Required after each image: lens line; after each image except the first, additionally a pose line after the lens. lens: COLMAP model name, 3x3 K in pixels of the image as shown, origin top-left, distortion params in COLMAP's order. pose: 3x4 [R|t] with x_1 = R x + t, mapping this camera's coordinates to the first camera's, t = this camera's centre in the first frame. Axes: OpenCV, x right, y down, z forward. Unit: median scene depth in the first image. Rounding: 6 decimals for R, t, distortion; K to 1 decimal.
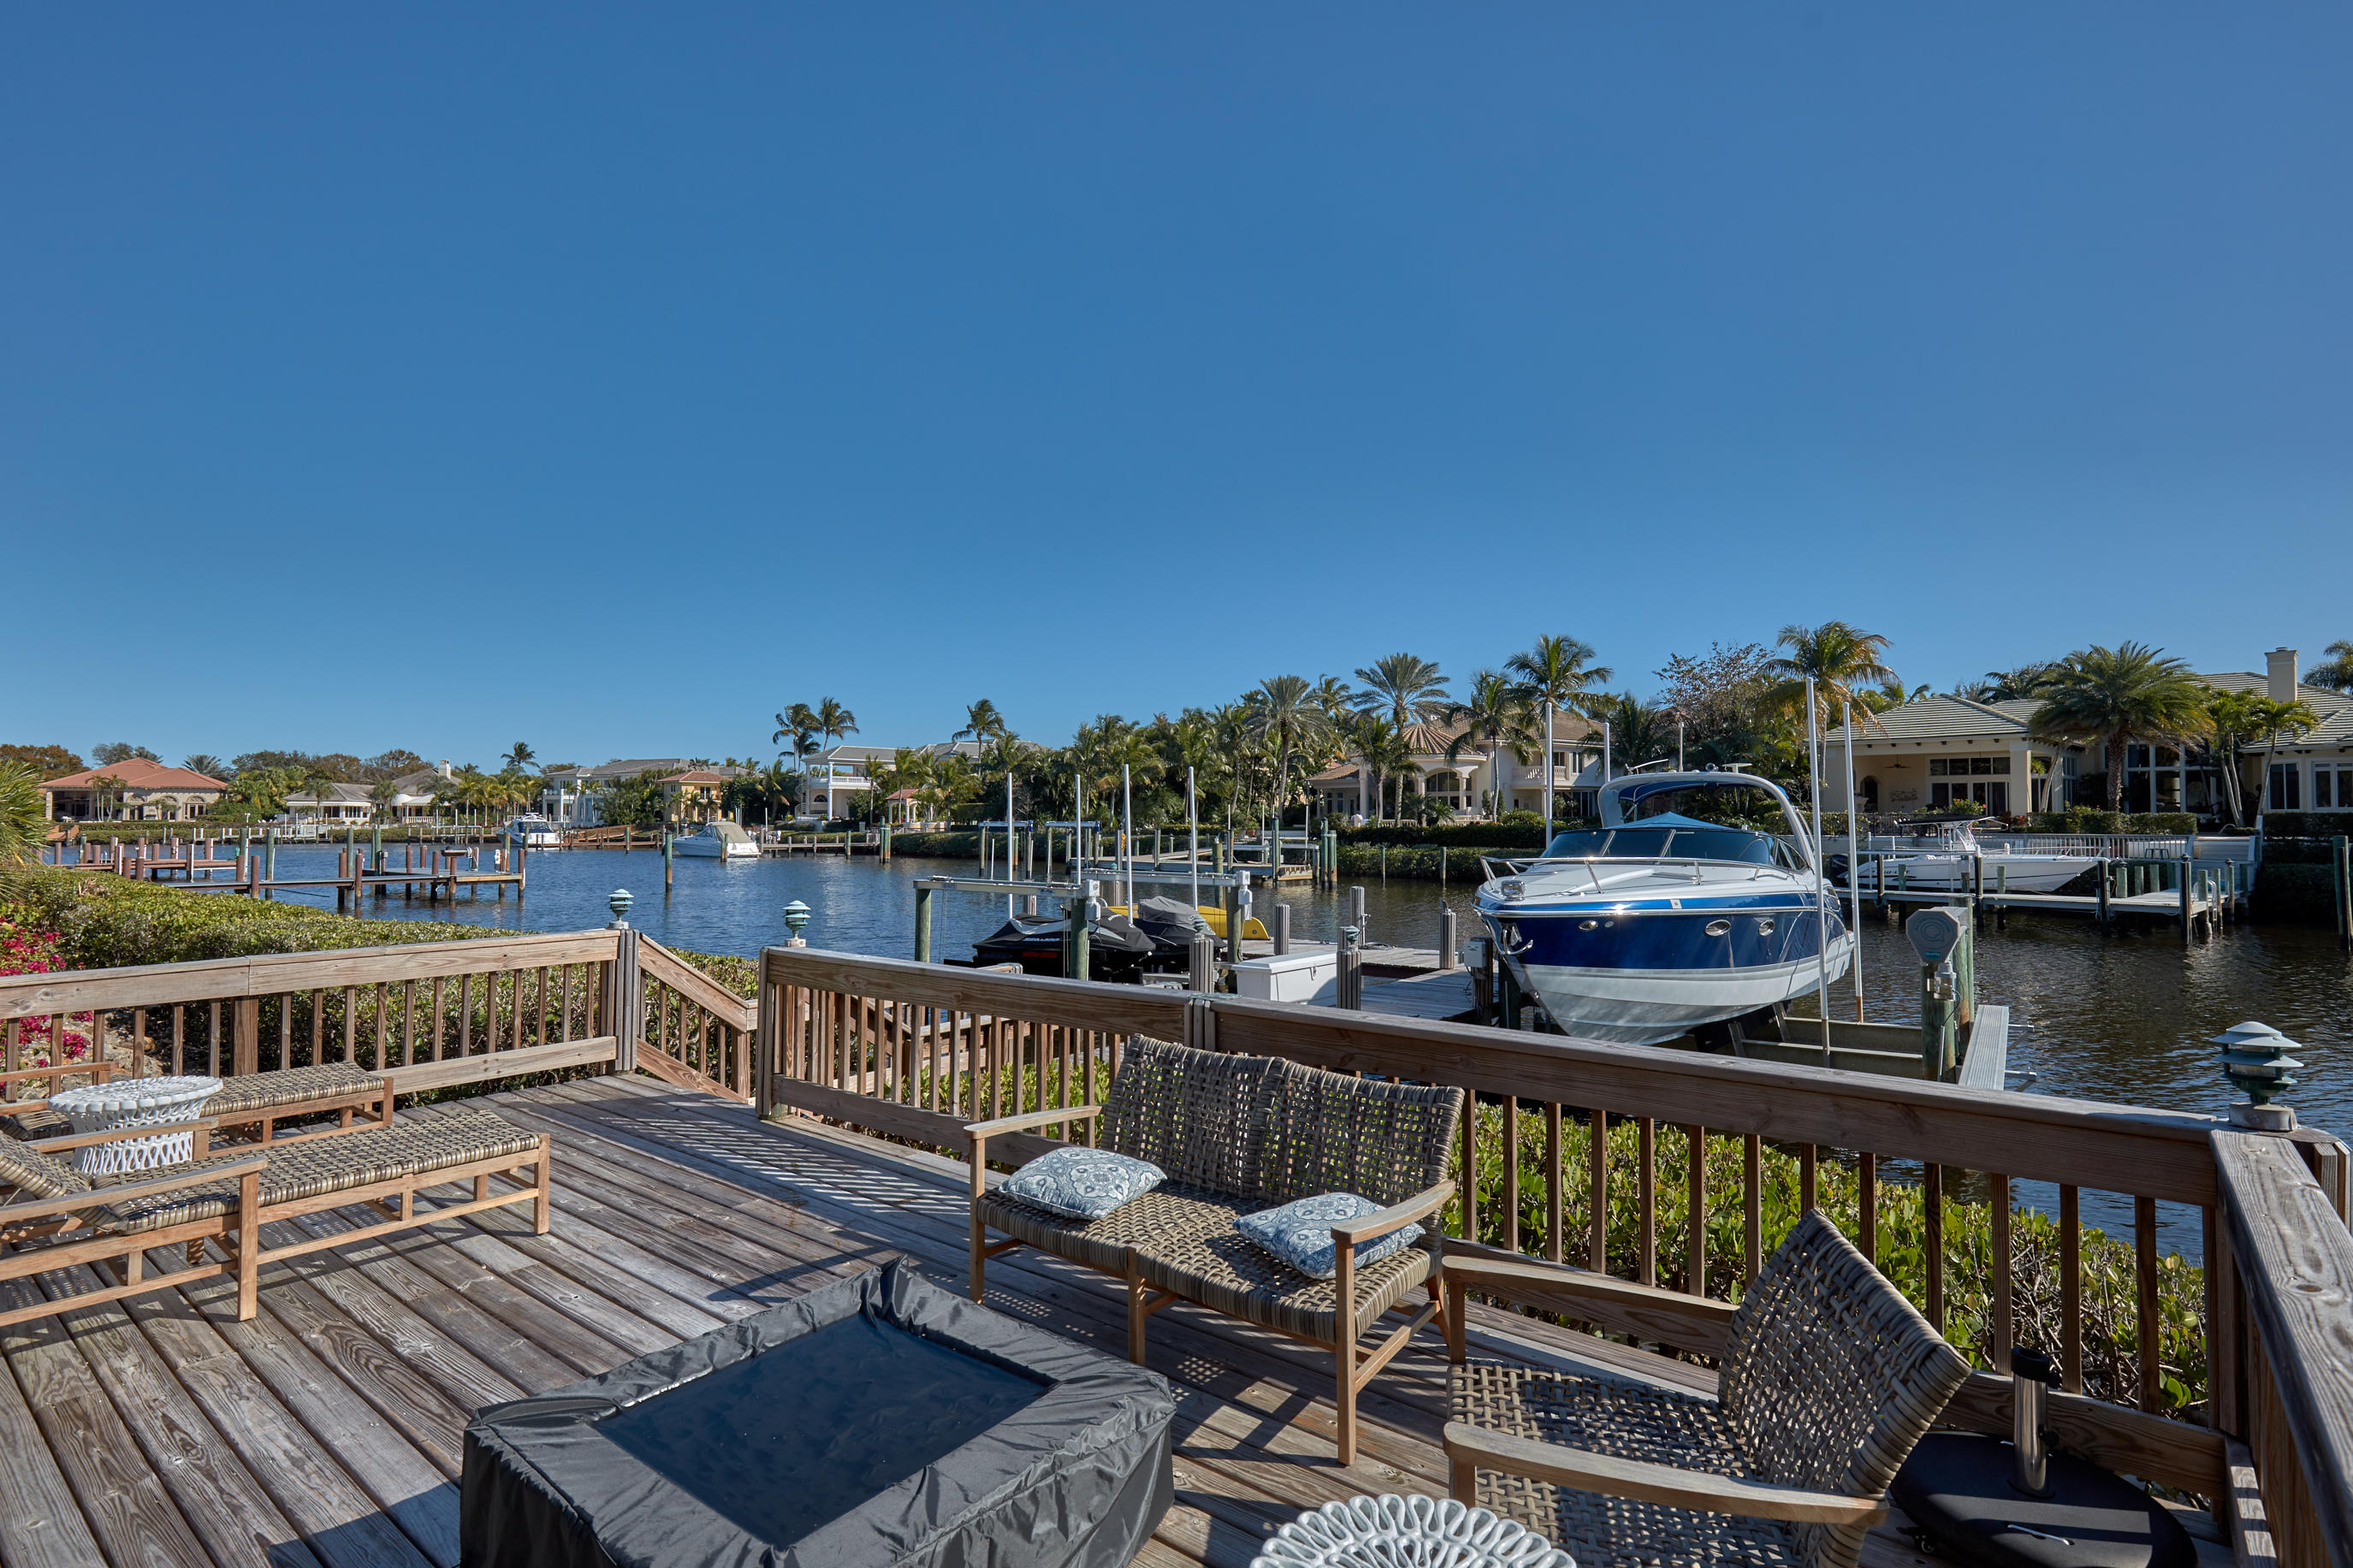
lens RADIAL K [[1108.7, 0, 1174.4], [0, 1108.7, 809.1], [0, 0, 1]] dist [0.001330, -0.000300]
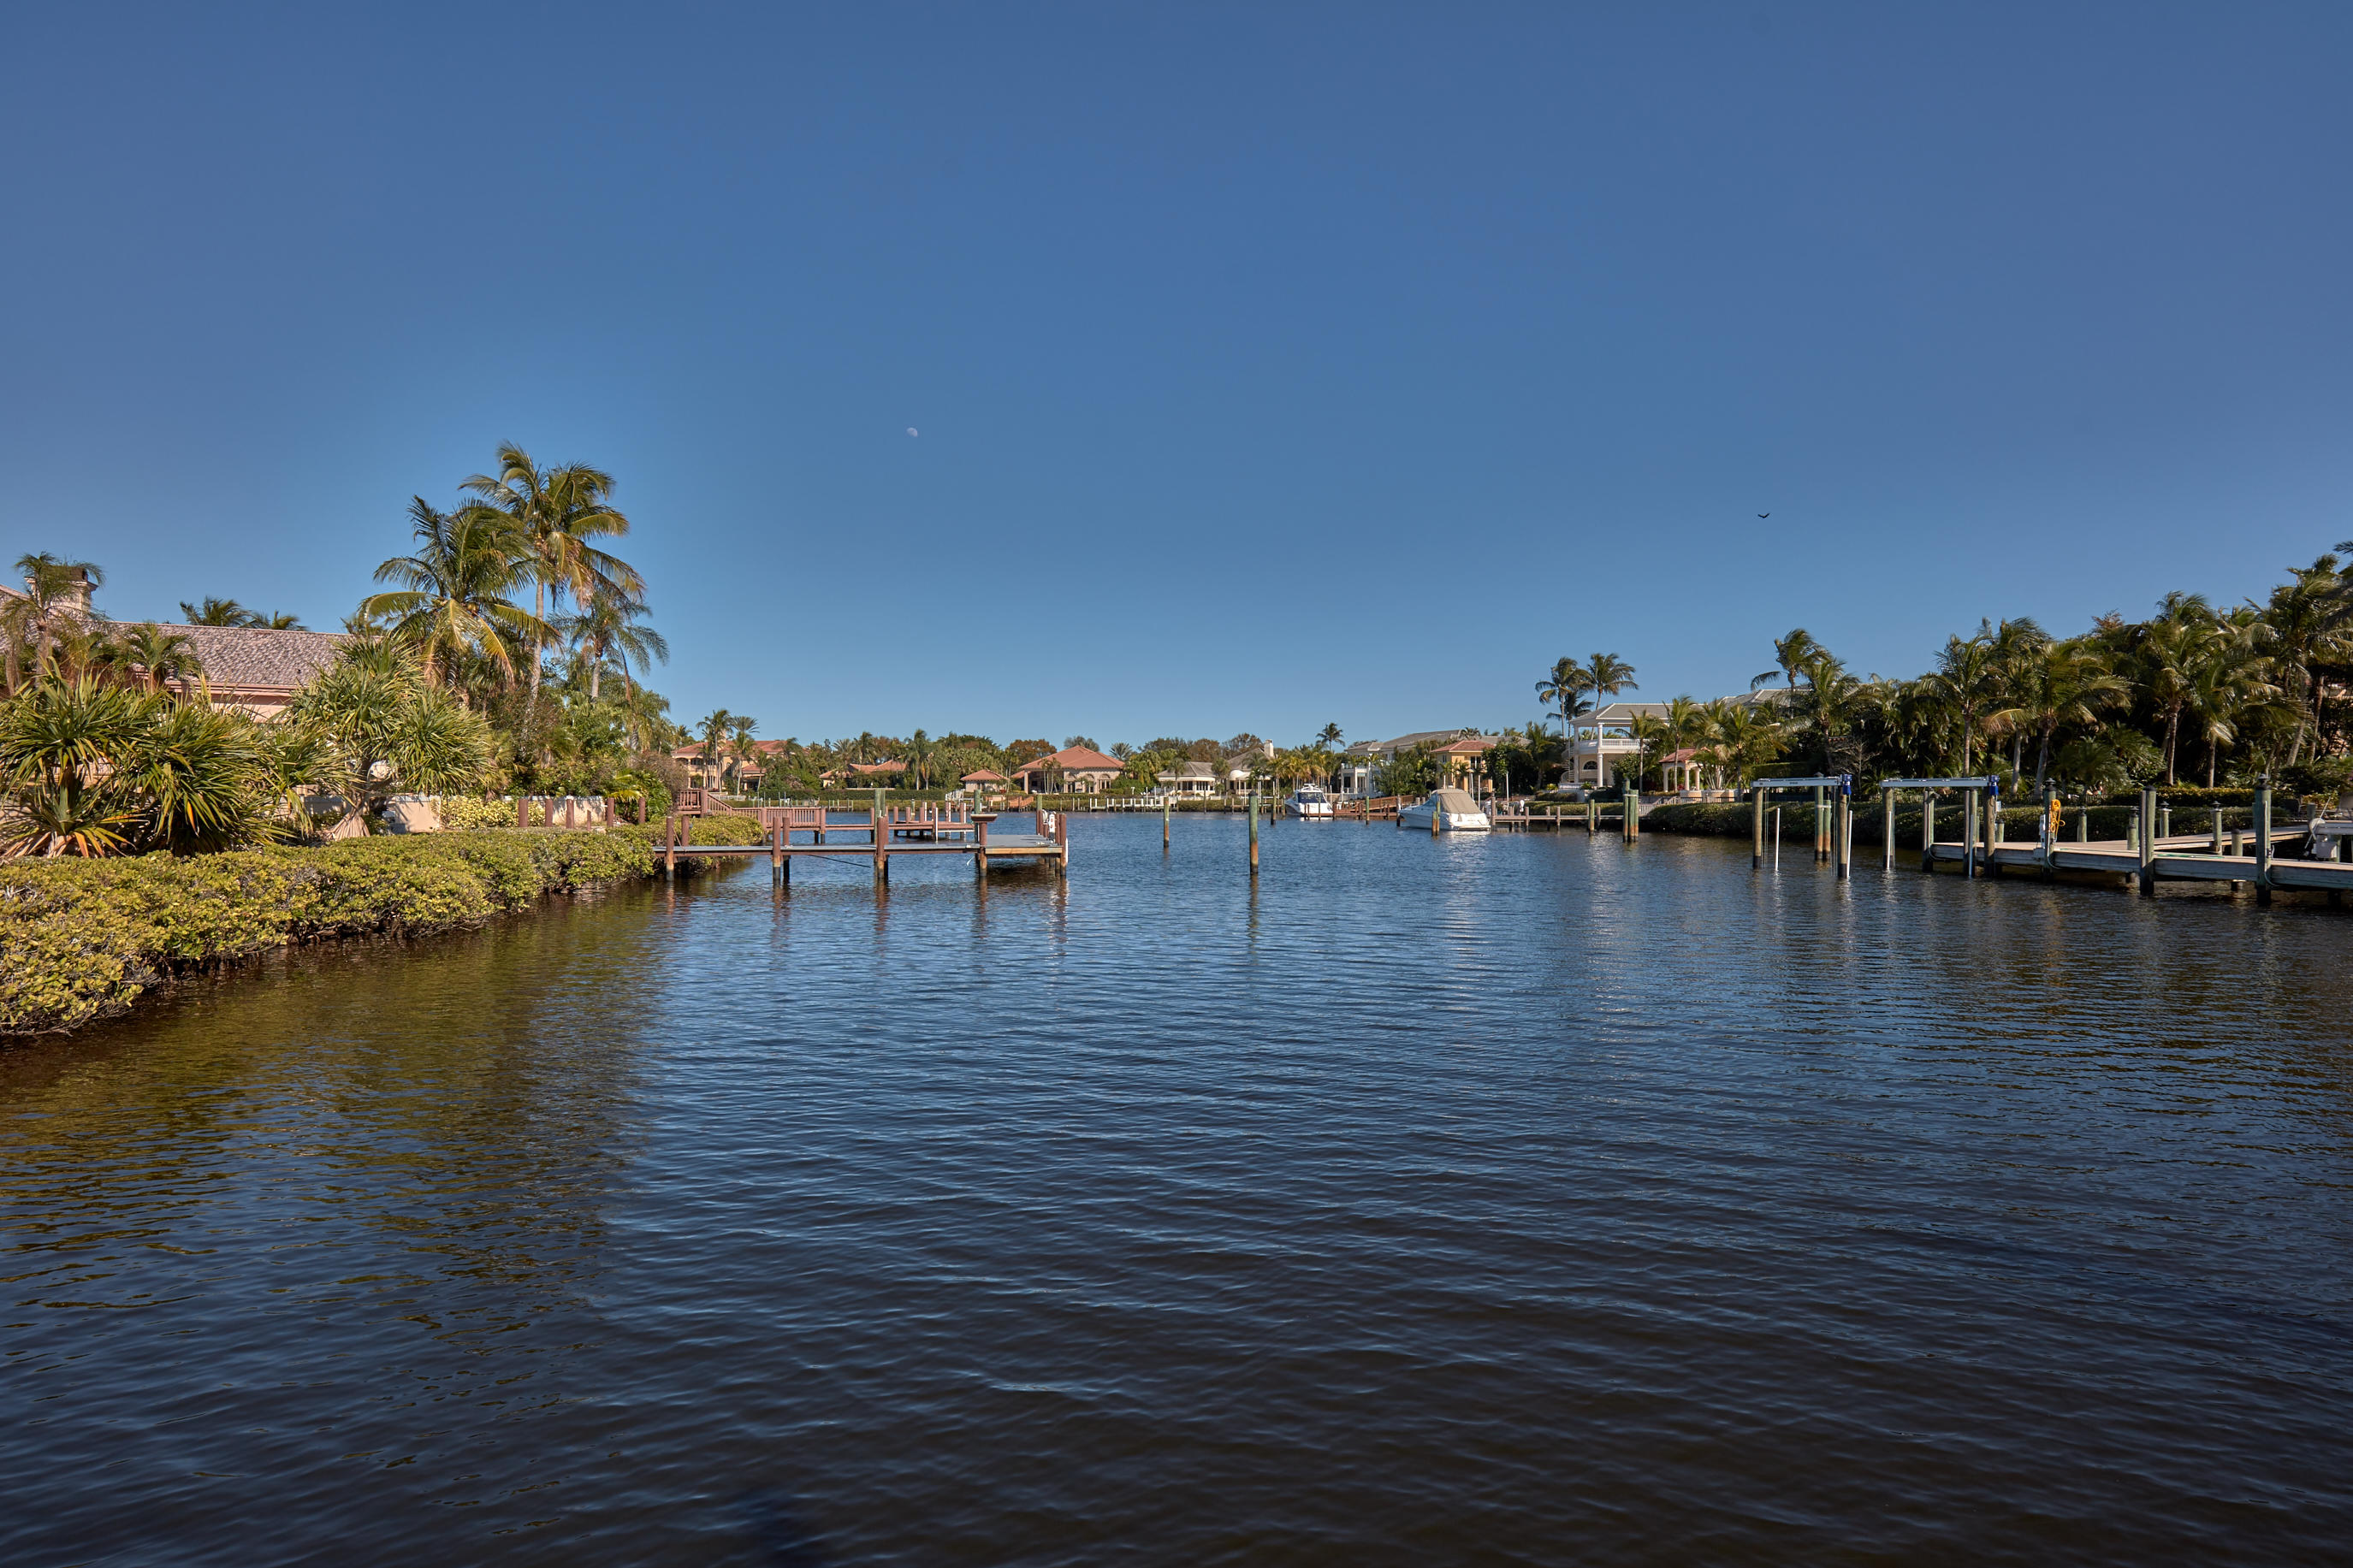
lens RADIAL K [[1108.7, 0, 1154.5], [0, 1108.7, 798.4], [0, 0, 1]] dist [0.001330, -0.000300]
pose [[0.759363, 0.001355, -0.650666, -0.009361], [0.007735, 0.999908, 0.011109, 0.004243], [0.650622, -0.013469, 0.759282, 0.109861]]
